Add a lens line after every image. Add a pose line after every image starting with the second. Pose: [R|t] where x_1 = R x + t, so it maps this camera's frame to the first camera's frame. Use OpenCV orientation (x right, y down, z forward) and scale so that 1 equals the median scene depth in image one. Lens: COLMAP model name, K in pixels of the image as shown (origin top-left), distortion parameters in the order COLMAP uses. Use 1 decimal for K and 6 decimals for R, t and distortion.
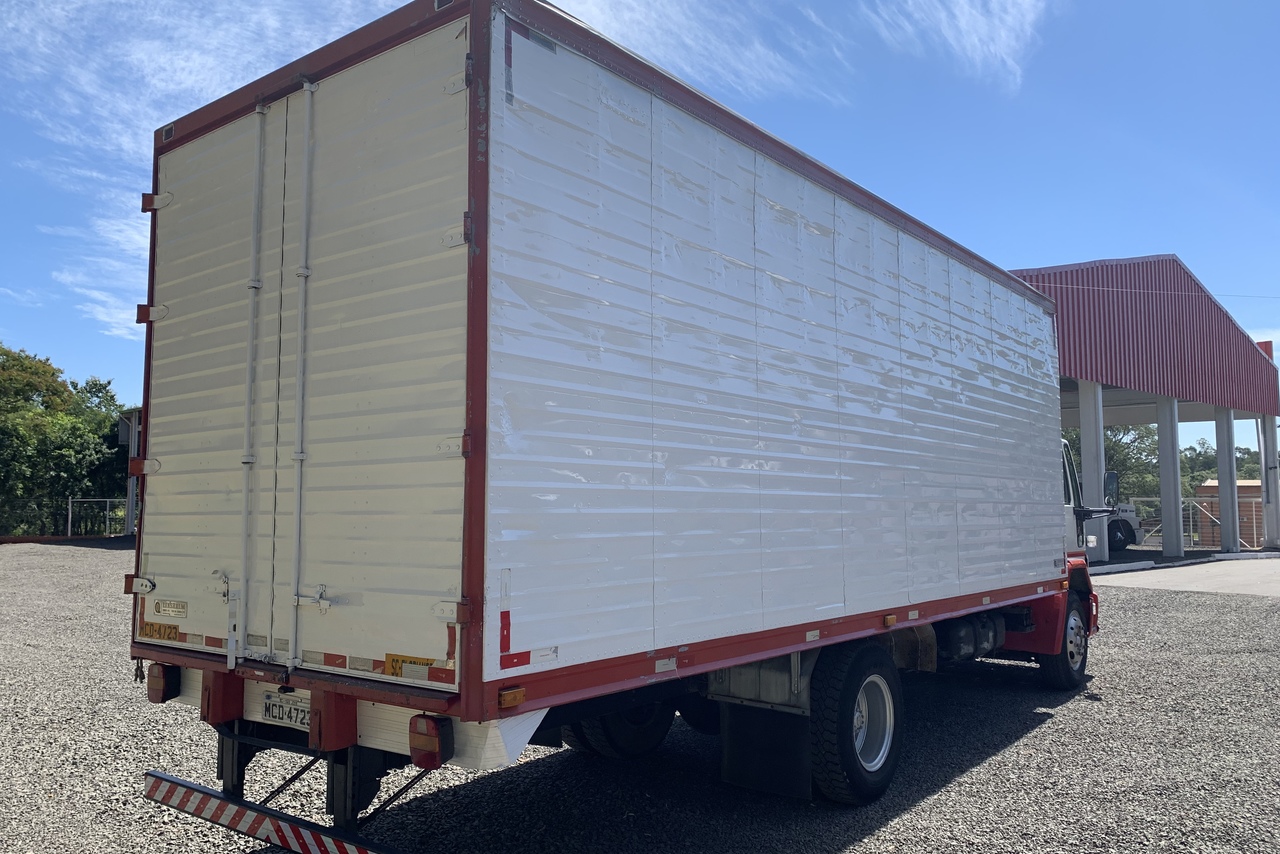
lens RADIAL K [[990.4, 0, 635.7], [0, 990.4, 422.1], [0, 0, 1]] dist [0.018757, -0.003392]
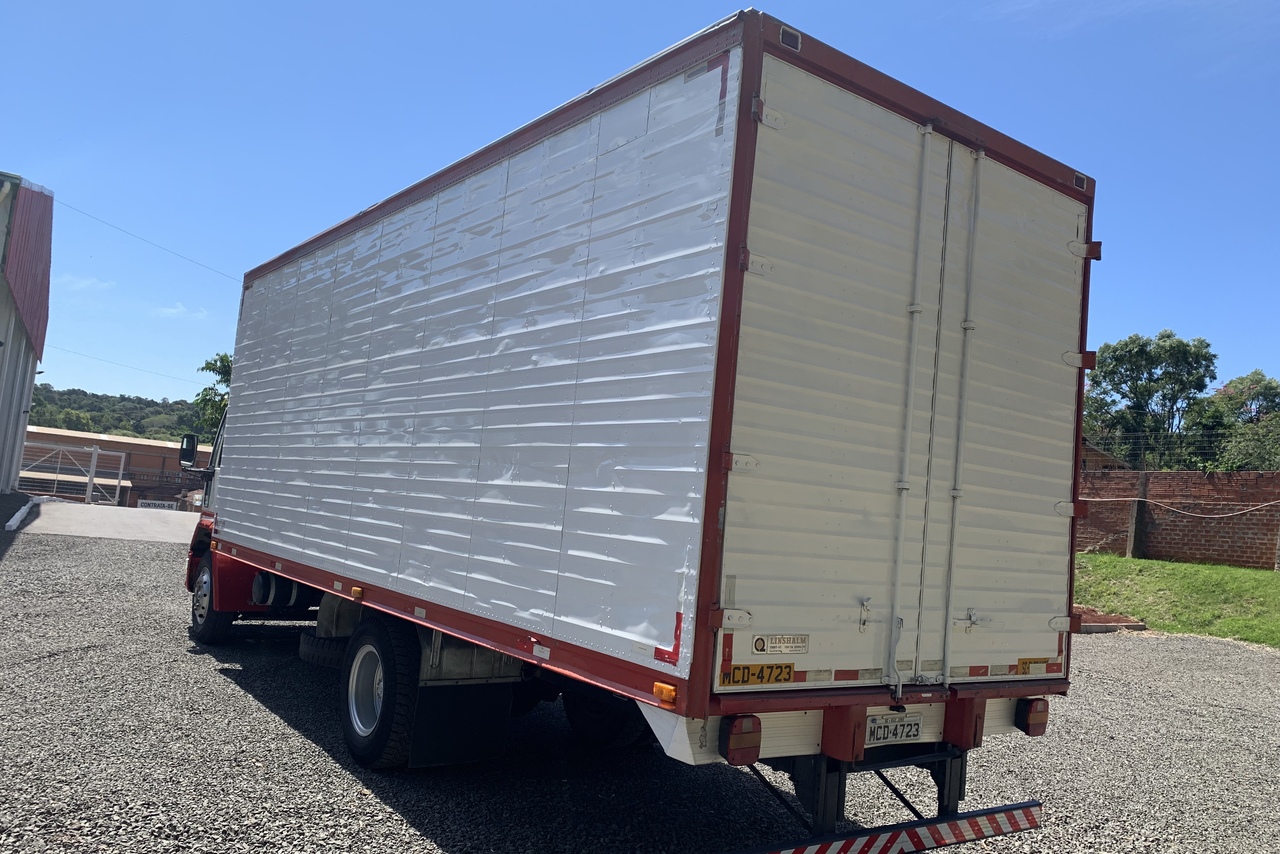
lens RADIAL K [[990.4, 0, 635.7], [0, 990.4, 422.1], [0, 0, 1]] dist [0.018757, -0.003392]
pose [[0.254384, 0.109397, 0.960896, -1.463250], [-0.182198, 0.981211, -0.063476, 0.090677], [-0.949786, -0.158926, 0.269536, 1.032937]]
